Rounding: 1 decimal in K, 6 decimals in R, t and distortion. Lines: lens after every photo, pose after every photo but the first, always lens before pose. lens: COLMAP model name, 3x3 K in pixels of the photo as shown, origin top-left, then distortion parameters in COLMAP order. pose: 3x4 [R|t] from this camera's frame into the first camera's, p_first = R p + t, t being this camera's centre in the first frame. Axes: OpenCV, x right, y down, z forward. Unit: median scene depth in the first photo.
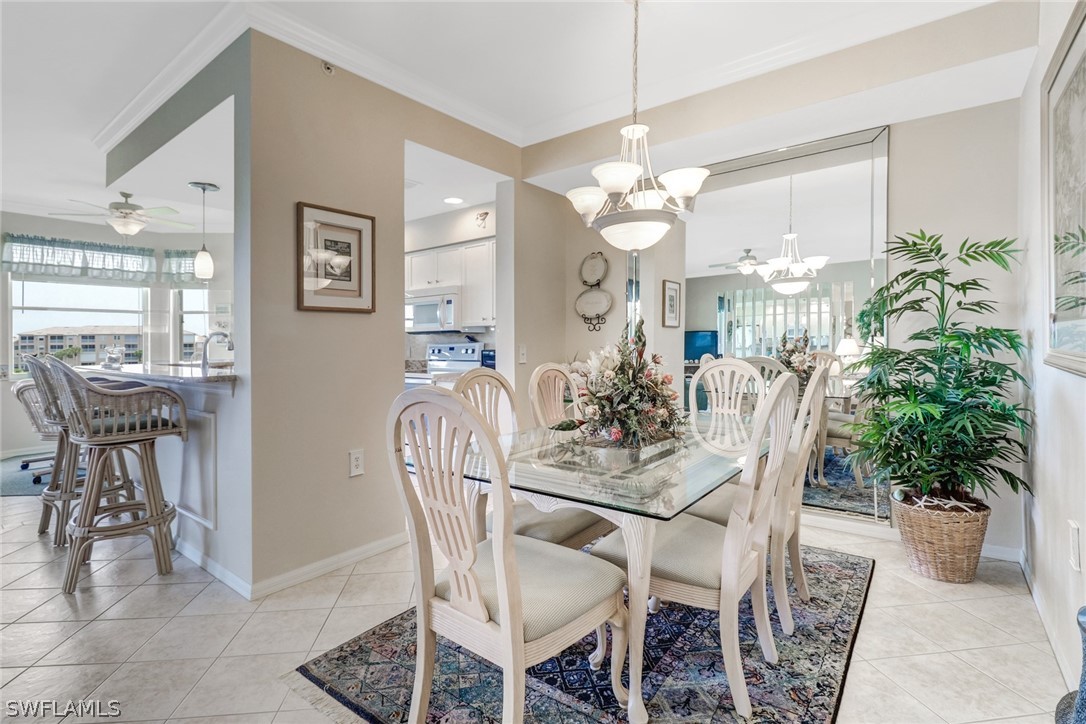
lens RADIAL K [[533.8, 0, 542.4], [0, 533.8, 339.9], [0, 0, 1]] dist [0.018897, -0.023881]
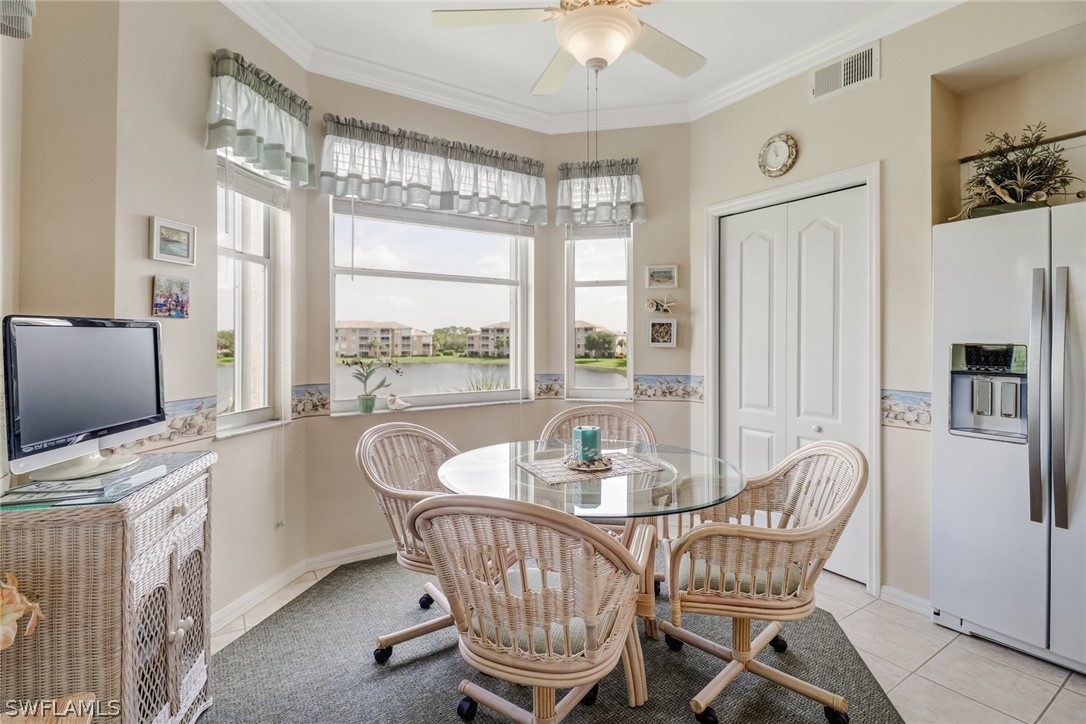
lens RADIAL K [[522.7, 0, 540.3], [0, 522.7, 341.8], [0, 0, 1]] dist [0.022475, -0.019910]
pose [[0.947733, 0.011983, -0.318839, -0.793772], [-0.007777, 0.999865, 0.014461, -0.000563], [0.318969, -0.011225, 0.947699, 0.715679]]
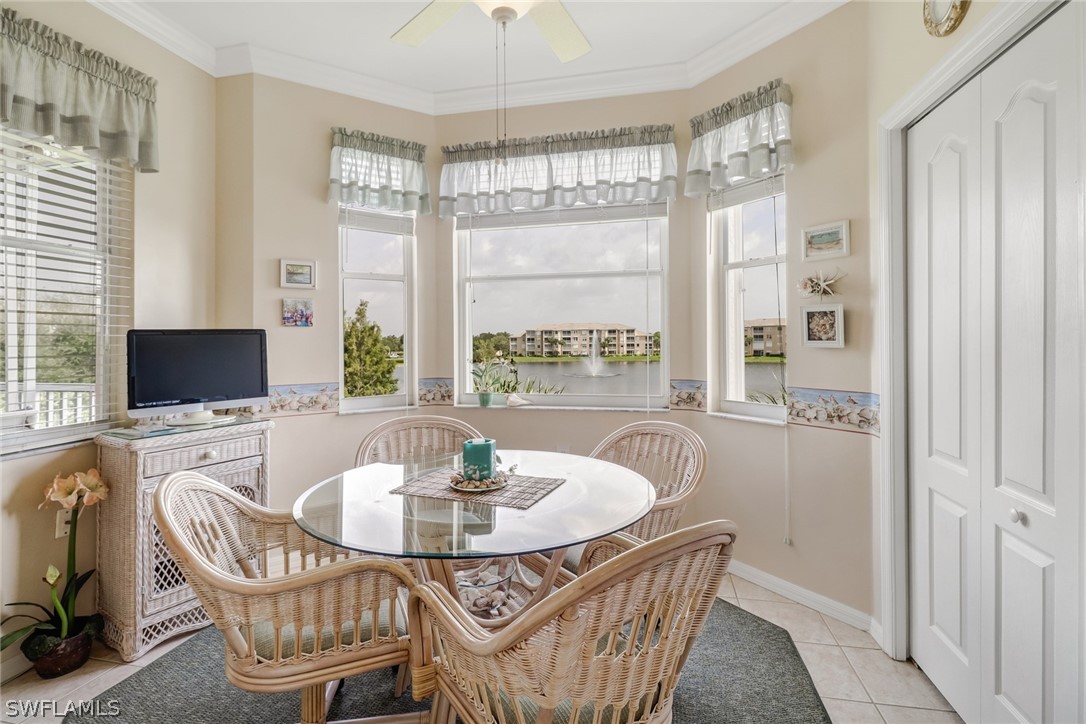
lens RADIAL K [[517.1, 0, 530.3], [0, 517.1, 337.8], [0, 0, 1]] dist [0.000952, -0.013391]
pose [[0.429462, 0.002367, -0.903082, -0.553405], [0.011491, 0.999901, 0.008086, 0.000022], [0.903012, -0.013850, 0.429392, 1.005066]]
